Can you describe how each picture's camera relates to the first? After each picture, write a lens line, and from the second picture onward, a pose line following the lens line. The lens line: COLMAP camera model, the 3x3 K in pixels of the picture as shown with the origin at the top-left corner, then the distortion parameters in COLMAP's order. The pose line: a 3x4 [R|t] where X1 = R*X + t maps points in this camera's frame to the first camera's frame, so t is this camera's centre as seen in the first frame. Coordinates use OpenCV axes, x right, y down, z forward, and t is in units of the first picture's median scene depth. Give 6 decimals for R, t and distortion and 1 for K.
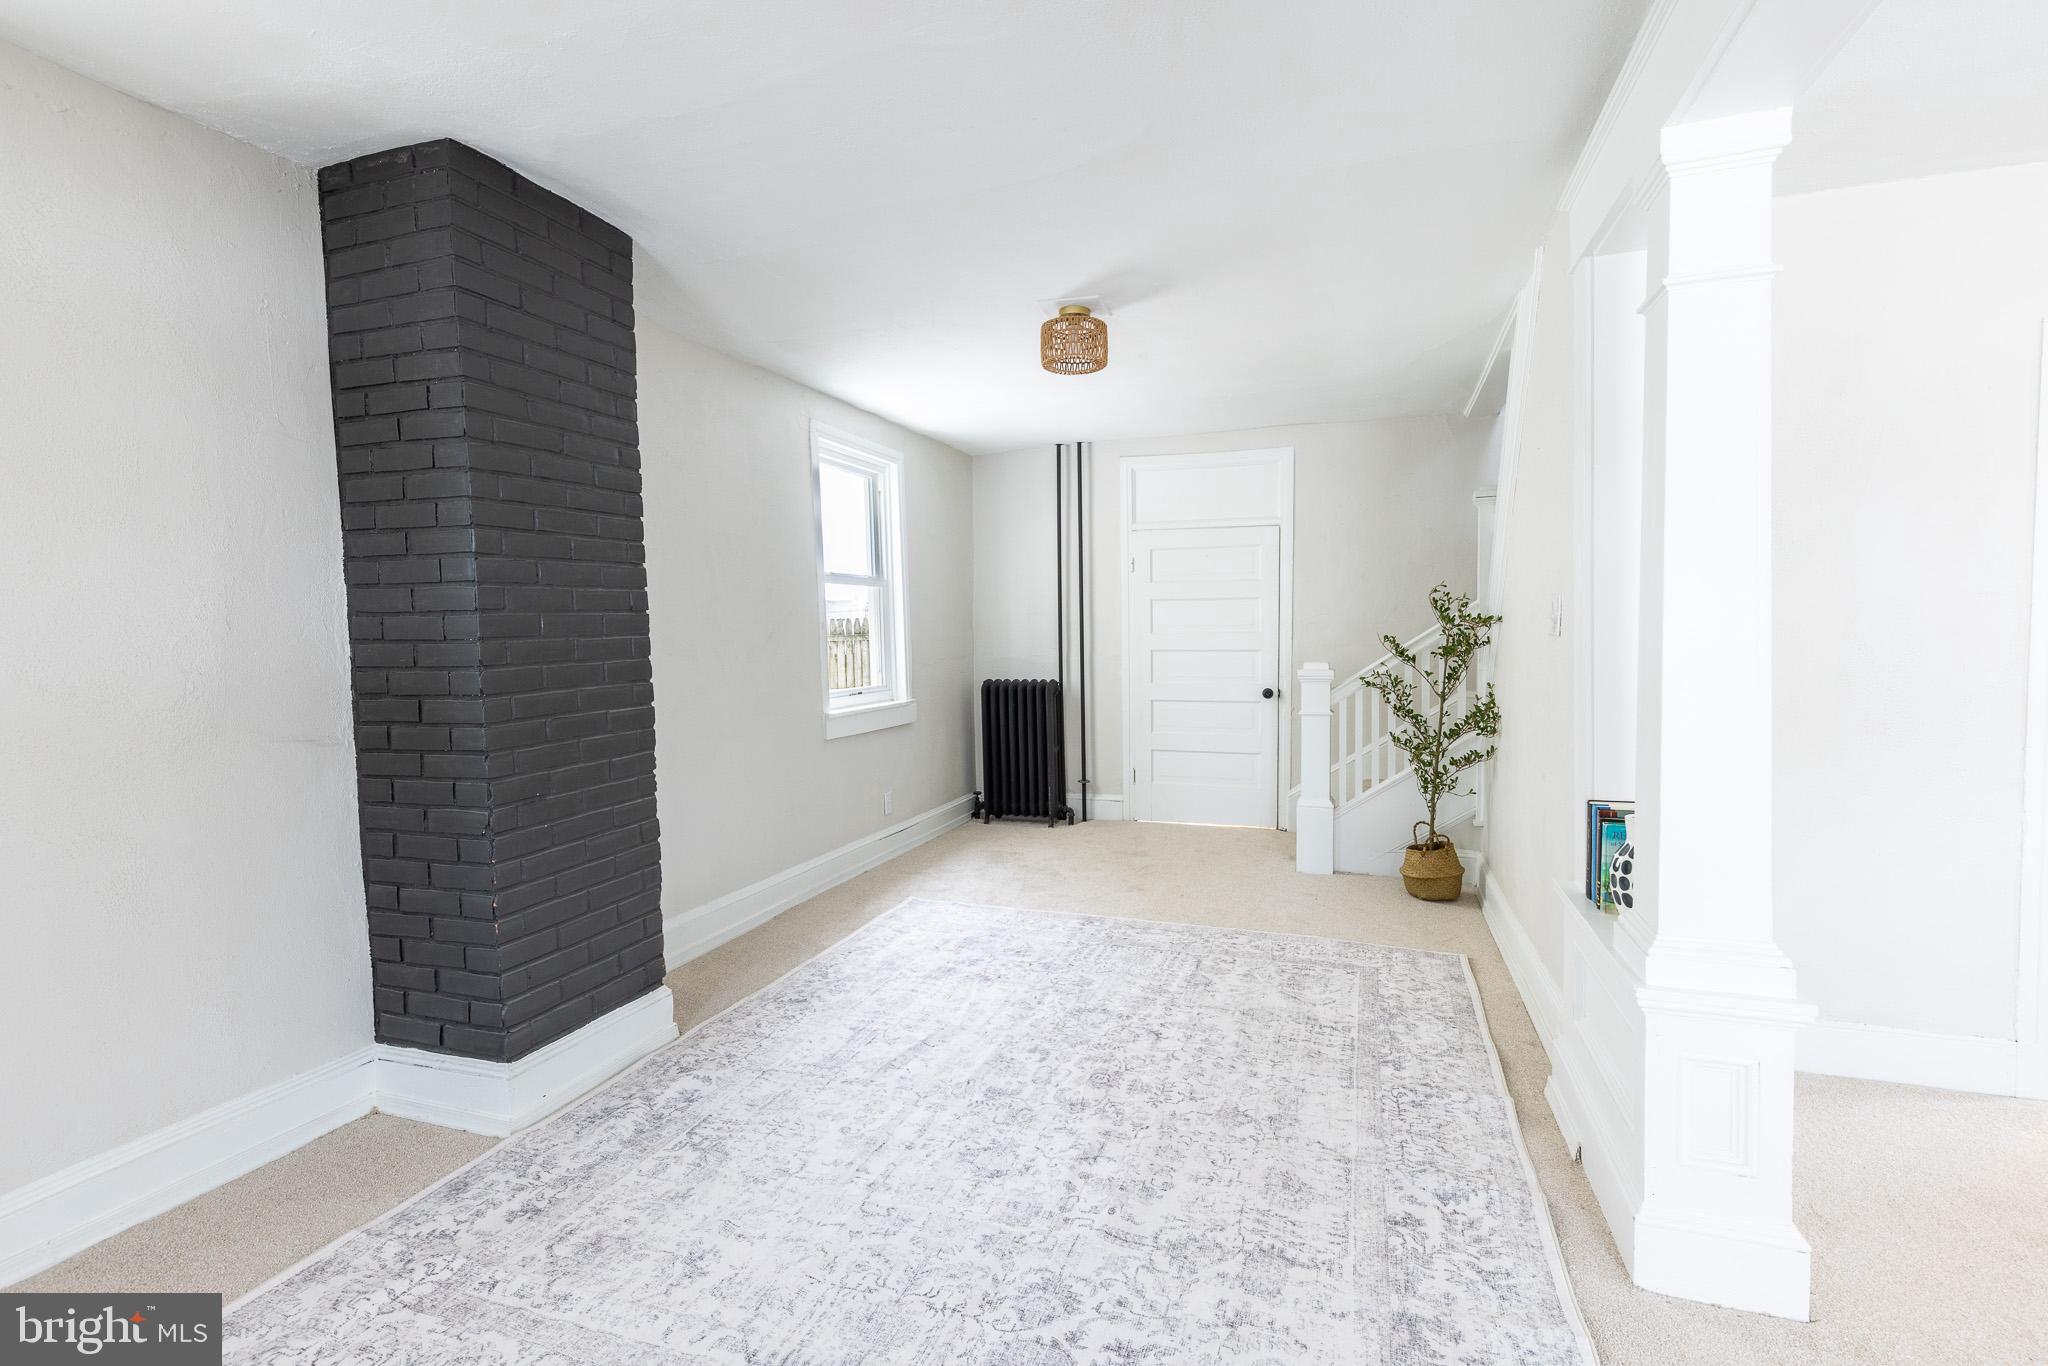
lens RADIAL K [[931.5, 0, 1024.0], [0, 931.5, 683.0], [0, 0, 1]] dist [-0.000819, -0.000099]
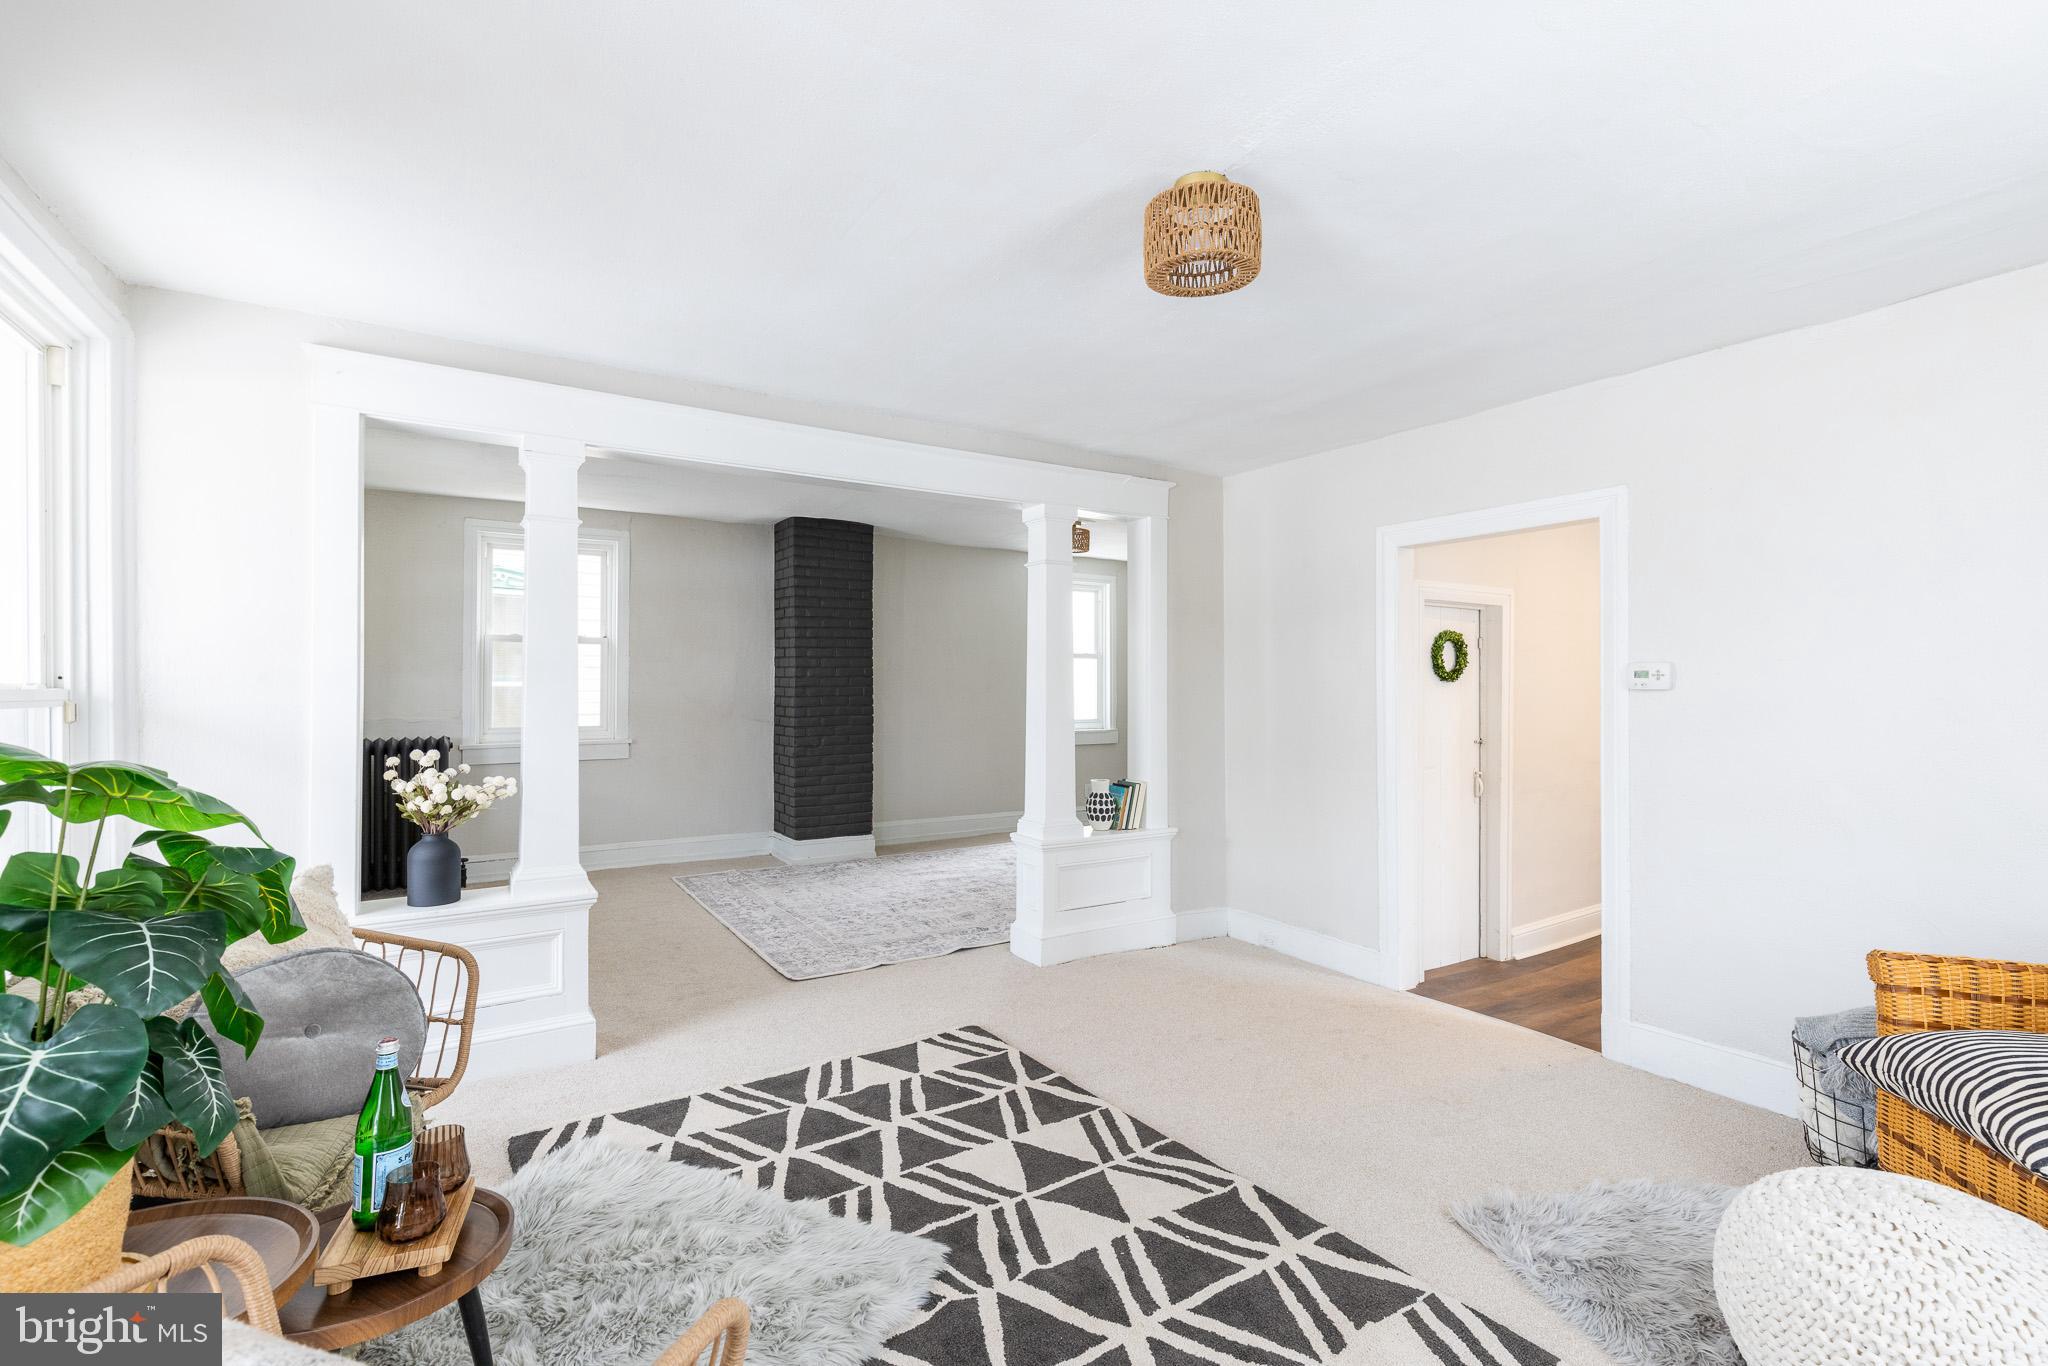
lens RADIAL K [[906.6, 0, 1037.5], [0, 906.6, 688.1], [0, 0, 1]] dist [-0.000694, -0.000200]
pose [[0.784920, 0.021607, -0.619220, 1.576552], [-0.054989, 0.997877, -0.034885, 0.012678], [0.617152, 0.061433, 0.784442, -0.656433]]
